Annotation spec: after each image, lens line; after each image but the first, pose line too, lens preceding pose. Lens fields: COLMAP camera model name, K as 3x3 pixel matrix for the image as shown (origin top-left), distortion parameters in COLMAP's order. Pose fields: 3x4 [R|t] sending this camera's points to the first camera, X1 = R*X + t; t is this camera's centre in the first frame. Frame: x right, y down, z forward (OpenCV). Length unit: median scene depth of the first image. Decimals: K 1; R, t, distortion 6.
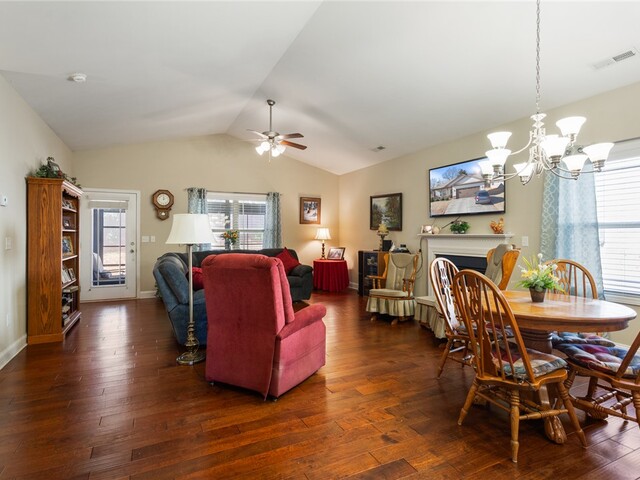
lens RADIAL K [[345.0, 0, 317.7], [0, 345.0, 235.0], [0, 0, 1]] dist [-0.003413, 0.005612]
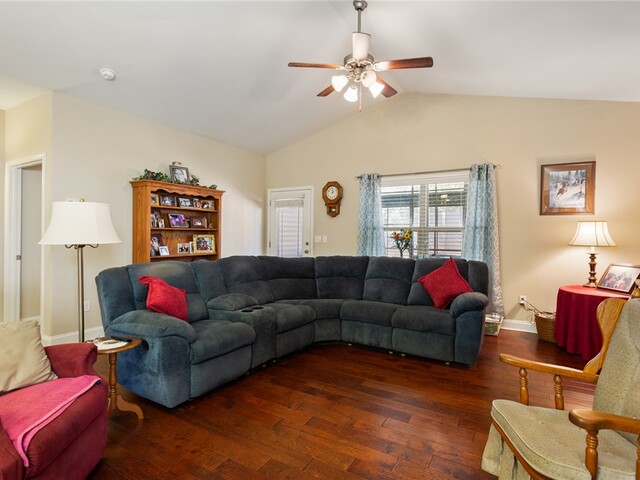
lens RADIAL K [[345.0, 0, 320.0], [0, 345.0, 235.6], [0, 0, 1]] dist [-0.003413, 0.005612]
pose [[0.554387, 0.007548, -0.832225, 0.315477], [-0.007395, 0.999964, 0.004143, -0.000086], [0.832226, 0.003858, 0.554423, 0.637230]]
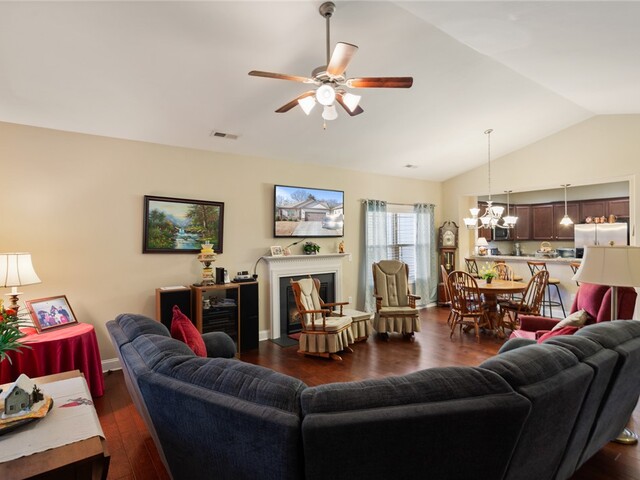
lens RADIAL K [[345.0, 0, 296.1], [0, 345.0, 240.9], [0, 0, 1]] dist [-0.003413, 0.005612]
pose [[-0.149446, -0.010111, 0.988718, -0.619071], [0.012773, 0.999845, 0.012155, -0.055662], [-0.988687, 0.014445, -0.149293, 1.150442]]
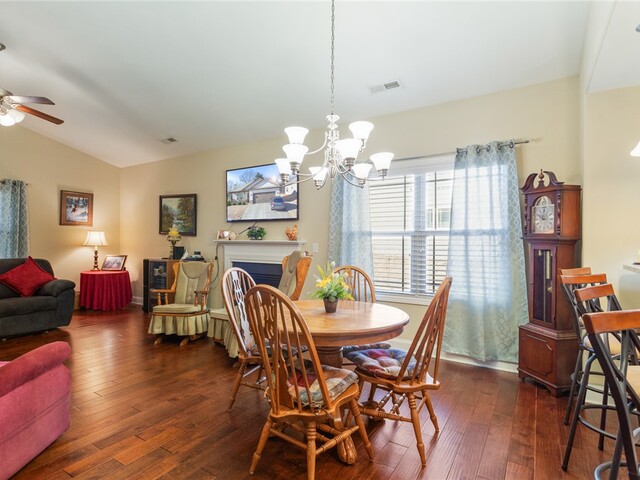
lens RADIAL K [[345.0, 0, 312.7], [0, 345.0, 241.1], [0, 0, 1]] dist [-0.003413, 0.005612]
pose [[0.853443, 0.007313, 0.521134, 0.043022], [-0.007635, 0.999970, -0.001529, -0.000255], [-0.521129, -0.002674, 0.853473, 0.093756]]
